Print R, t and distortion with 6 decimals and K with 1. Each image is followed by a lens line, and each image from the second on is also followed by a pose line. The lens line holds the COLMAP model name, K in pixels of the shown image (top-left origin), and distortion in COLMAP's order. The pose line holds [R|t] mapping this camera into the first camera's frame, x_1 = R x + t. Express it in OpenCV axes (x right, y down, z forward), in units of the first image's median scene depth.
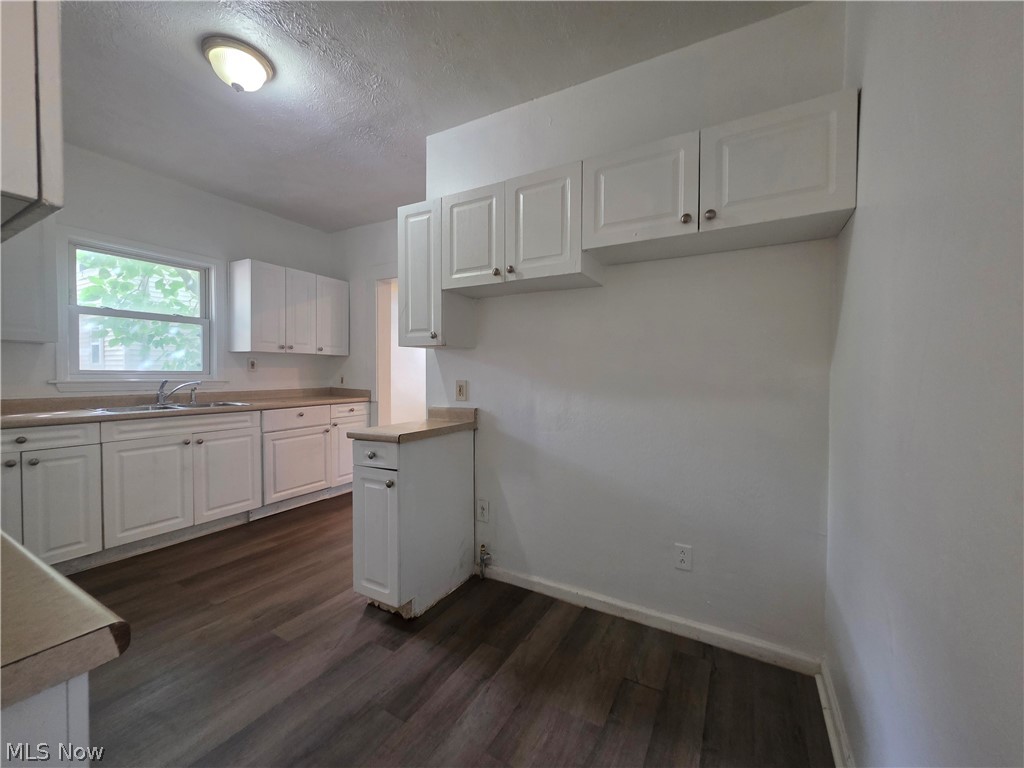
lens RADIAL K [[408.2, 0, 507.9], [0, 408.2, 383.3], [0, 0, 1]] dist [-0.001394, 0.001164]
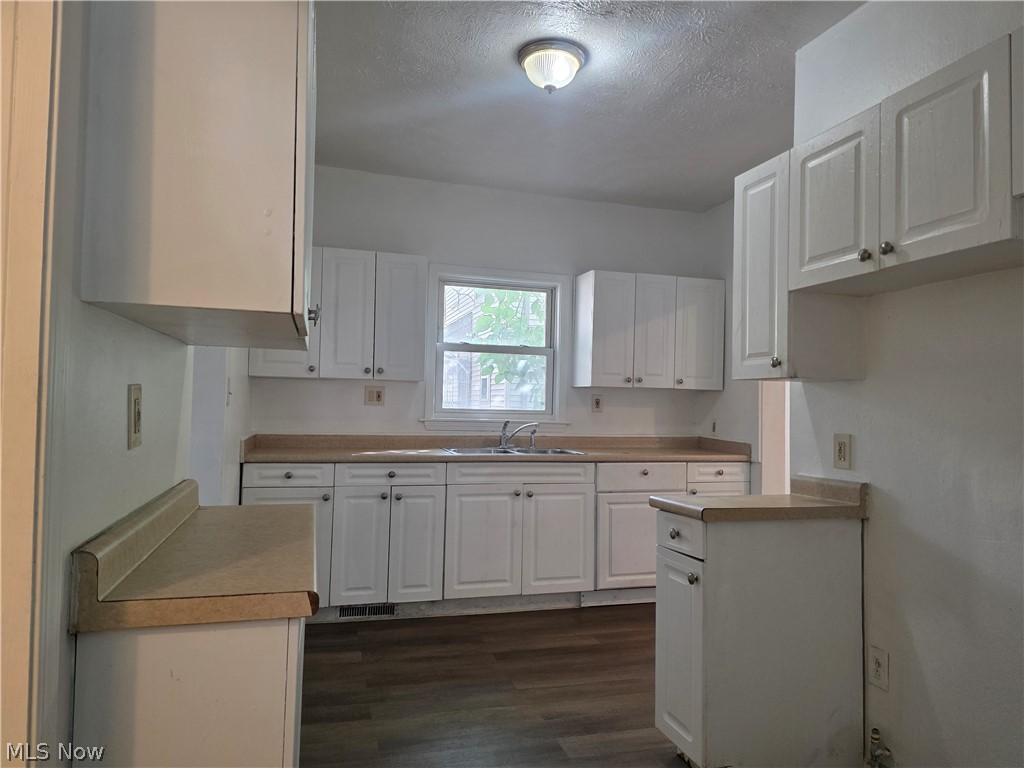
lens RADIAL K [[685.2, 0, 518.1], [0, 685.2, 382.0], [0, 0, 1]] dist [0.052928, -0.040735]
pose [[0.719845, -0.014911, -0.693974, 0.251249], [-0.035095, 0.997709, -0.057840, -0.007922], [0.693247, 0.065991, 0.717673, -0.059053]]
